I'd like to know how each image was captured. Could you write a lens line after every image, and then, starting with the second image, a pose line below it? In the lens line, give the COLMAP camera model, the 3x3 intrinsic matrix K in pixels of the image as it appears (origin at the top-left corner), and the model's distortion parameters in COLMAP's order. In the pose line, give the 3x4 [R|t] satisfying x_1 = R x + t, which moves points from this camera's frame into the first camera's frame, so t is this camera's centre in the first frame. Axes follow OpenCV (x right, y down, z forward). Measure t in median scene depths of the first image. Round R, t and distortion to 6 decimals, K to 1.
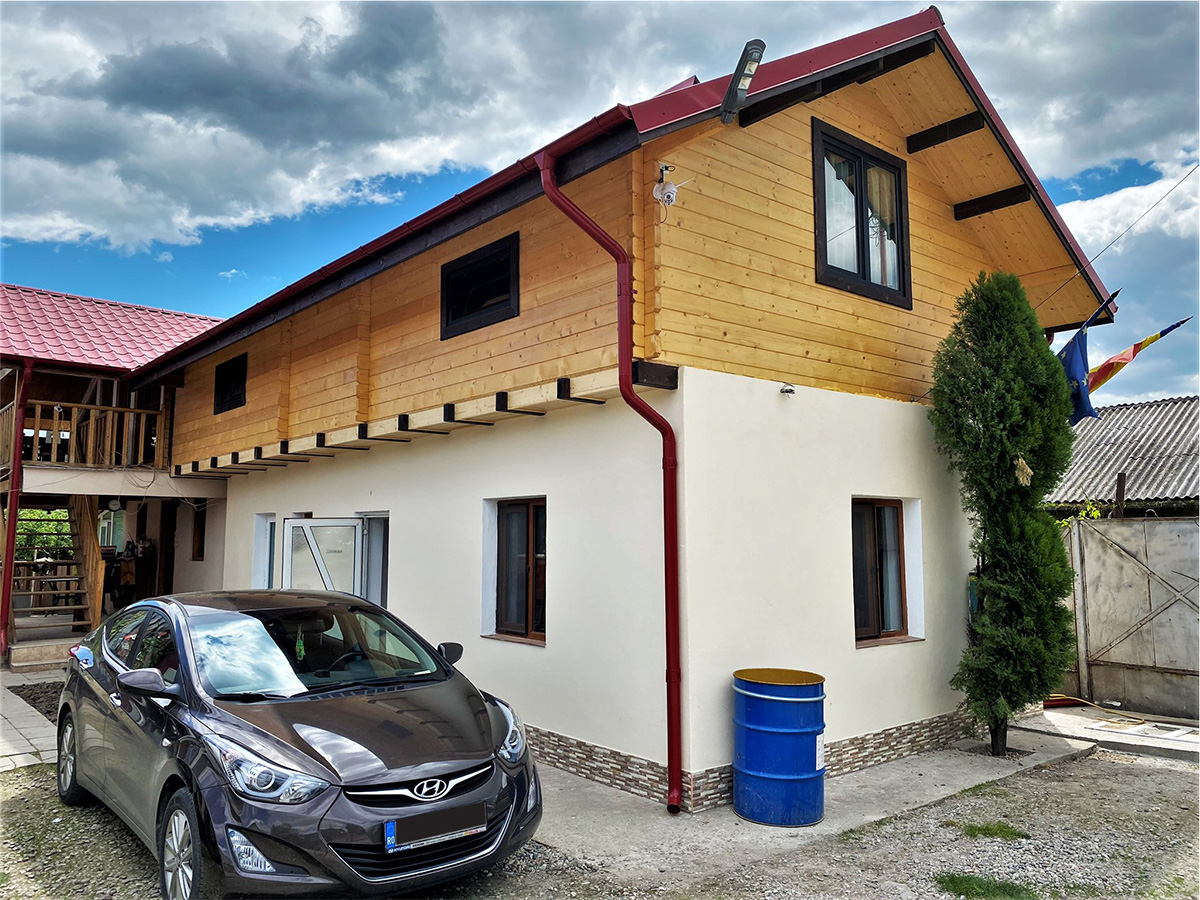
lens RADIAL K [[898.3, 0, 599.4], [0, 898.3, 453.8], [0, 0, 1]] dist [0.035543, -0.042195]
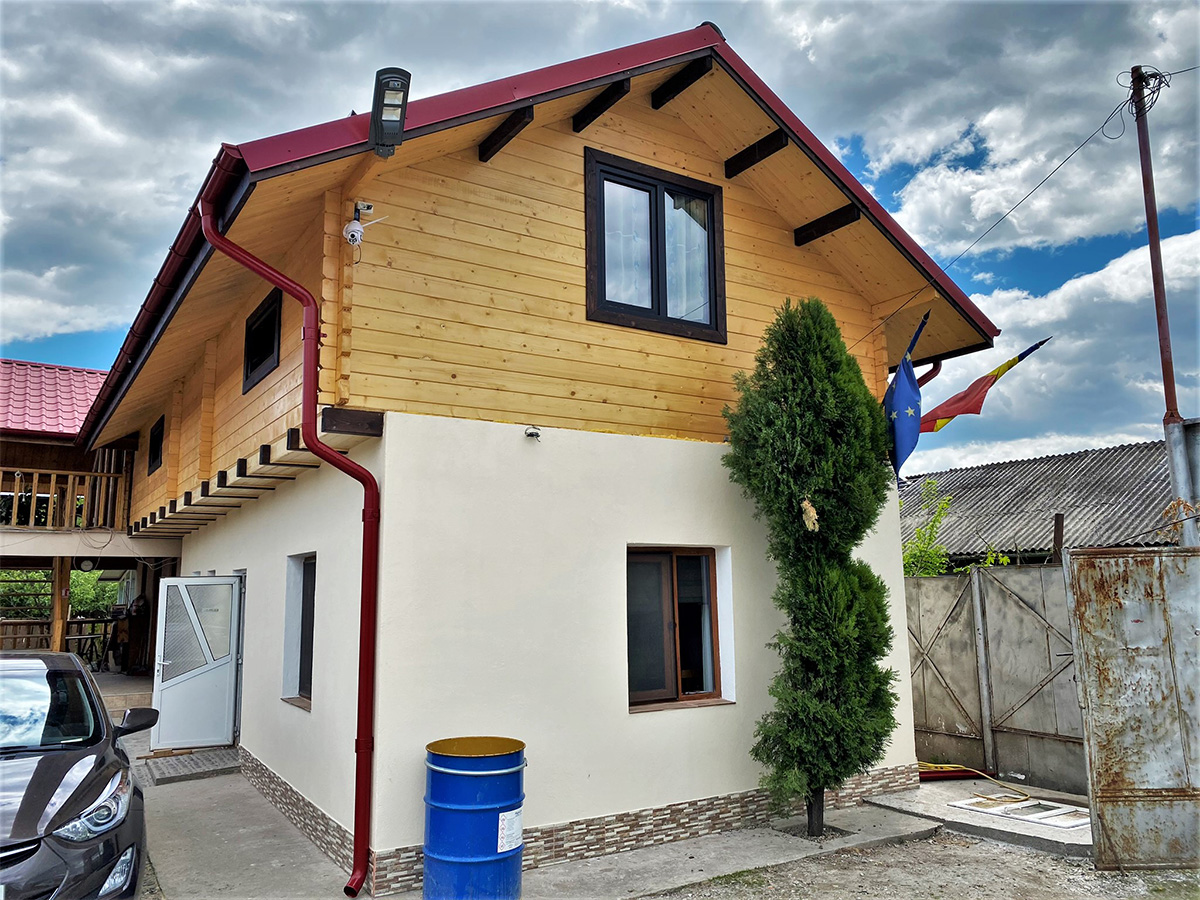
lens RADIAL K [[898.3, 0, 593.2], [0, 898.3, 459.1], [0, 0, 1]] dist [0.035543, -0.042195]
pose [[0.991820, -0.029204, -0.124259, 0.348182], [0.022758, 0.998336, -0.052981, 0.005955], [0.125599, 0.049720, 0.990834, 0.074733]]
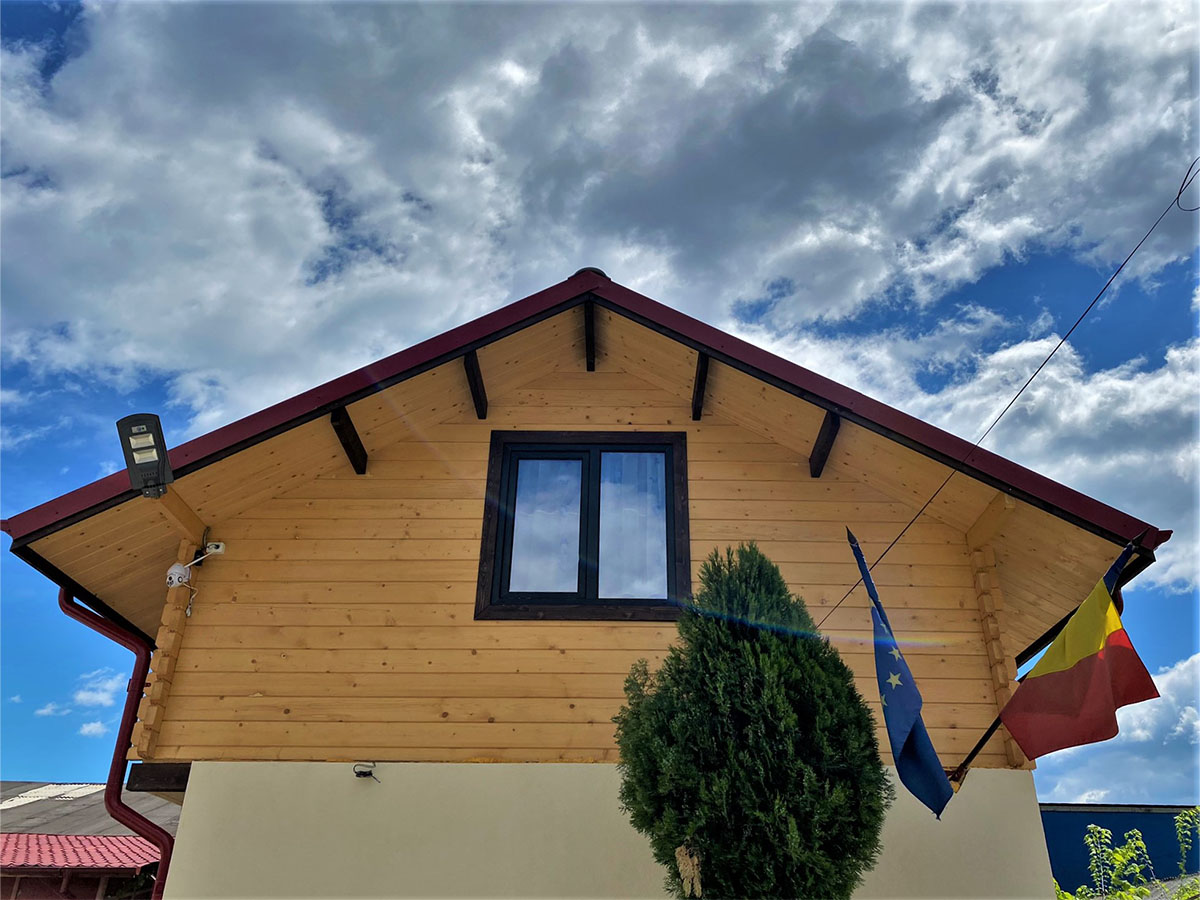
lens RADIAL K [[898.3, 0, 601.0], [0, 898.3, 449.5], [0, 0, 1]] dist [0.035543, -0.042195]
pose [[0.757073, -0.317654, -0.570908, 0.793720], [0.049682, 0.899304, -0.434492, 0.022580], [0.651438, 0.300578, 0.696621, 0.465407]]
